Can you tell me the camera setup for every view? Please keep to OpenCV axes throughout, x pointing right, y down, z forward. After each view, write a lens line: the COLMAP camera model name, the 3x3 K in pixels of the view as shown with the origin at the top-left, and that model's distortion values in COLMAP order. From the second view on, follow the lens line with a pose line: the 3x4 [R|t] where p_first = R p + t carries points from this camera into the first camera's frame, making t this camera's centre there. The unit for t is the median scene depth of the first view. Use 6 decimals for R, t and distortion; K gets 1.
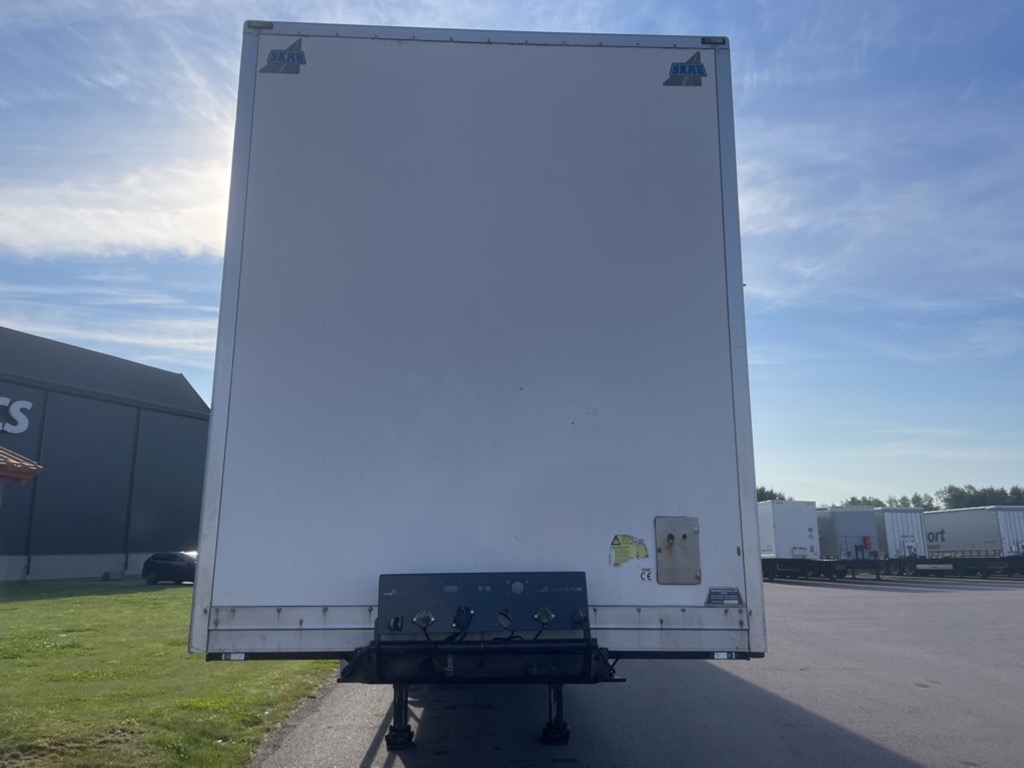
lens RADIAL K [[775.3, 0, 513.4], [0, 775.3, 371.2], [0, 0, 1]] dist [0.094687, -0.131306]
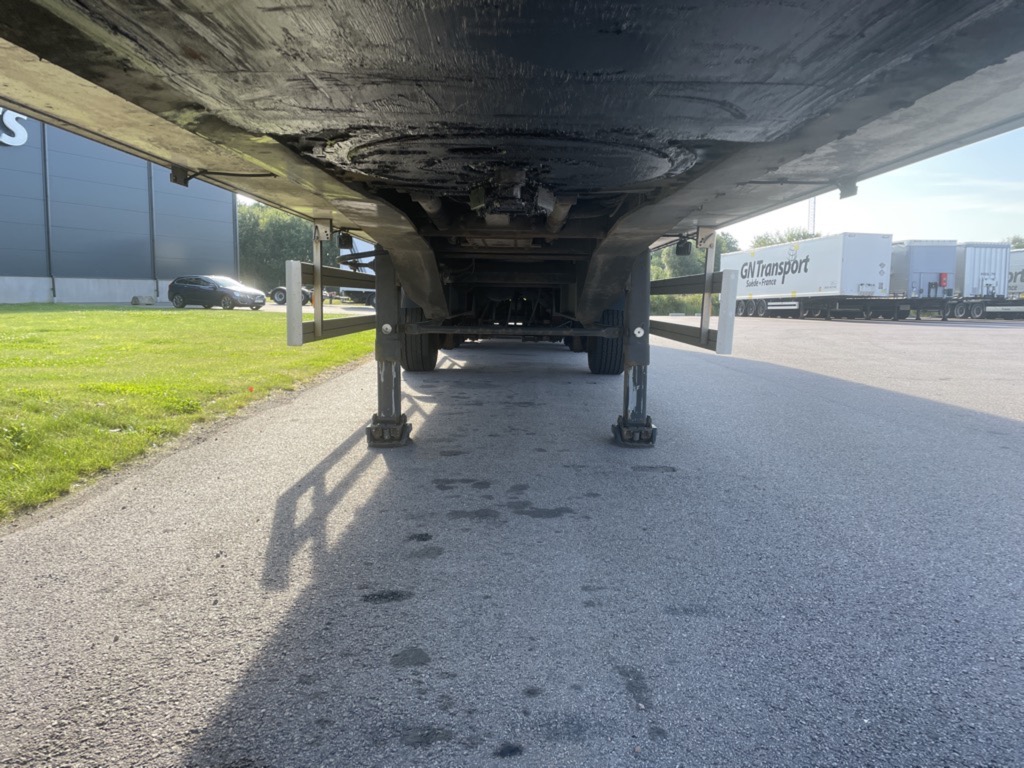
lens RADIAL K [[770.9, 0, 522.4], [0, 770.9, 381.7], [0, 0, 1]] dist [0.097077, -0.131780]
pose [[0.999070, 0.023093, -0.036407, -0.028477], [-0.010172, 0.946873, 0.321447, 0.449563], [0.041896, -0.320778, 0.946227, 0.849024]]
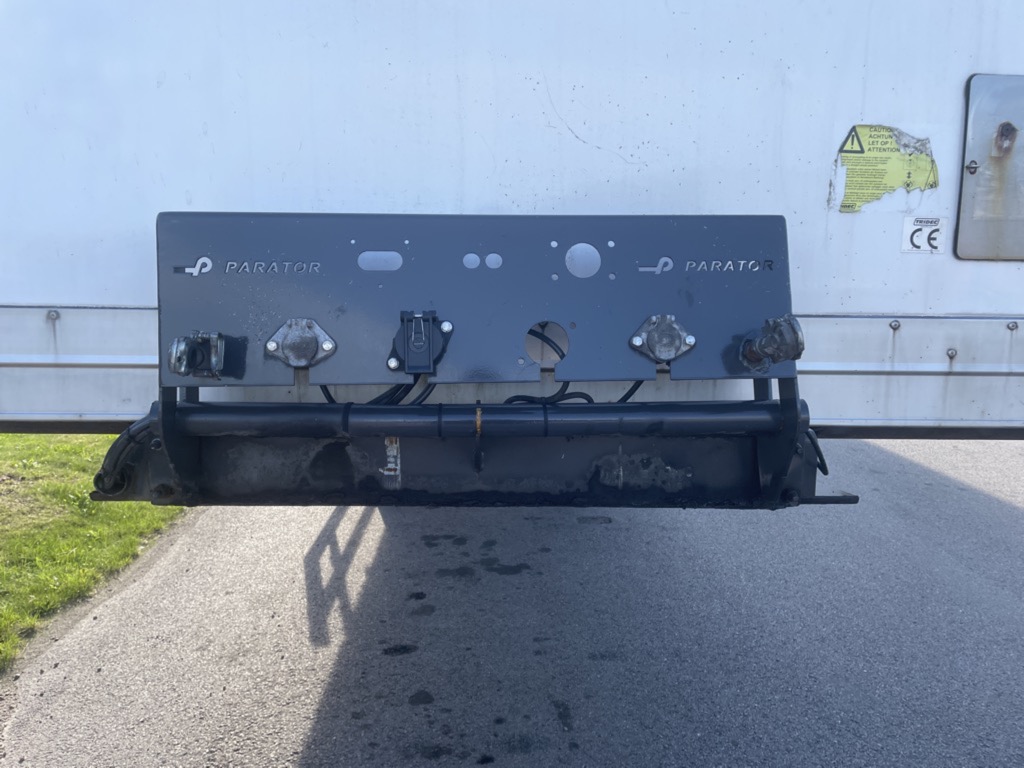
lens RADIAL K [[775.3, 0, 513.4], [0, 775.3, 371.2], [0, 0, 1]] dist [0.094687, -0.131306]
pose [[0.999938, 0.009520, -0.005790, -0.020569], [-0.007003, 0.941111, 0.338026, 0.196718], [0.008667, -0.337964, 0.941119, 0.627749]]
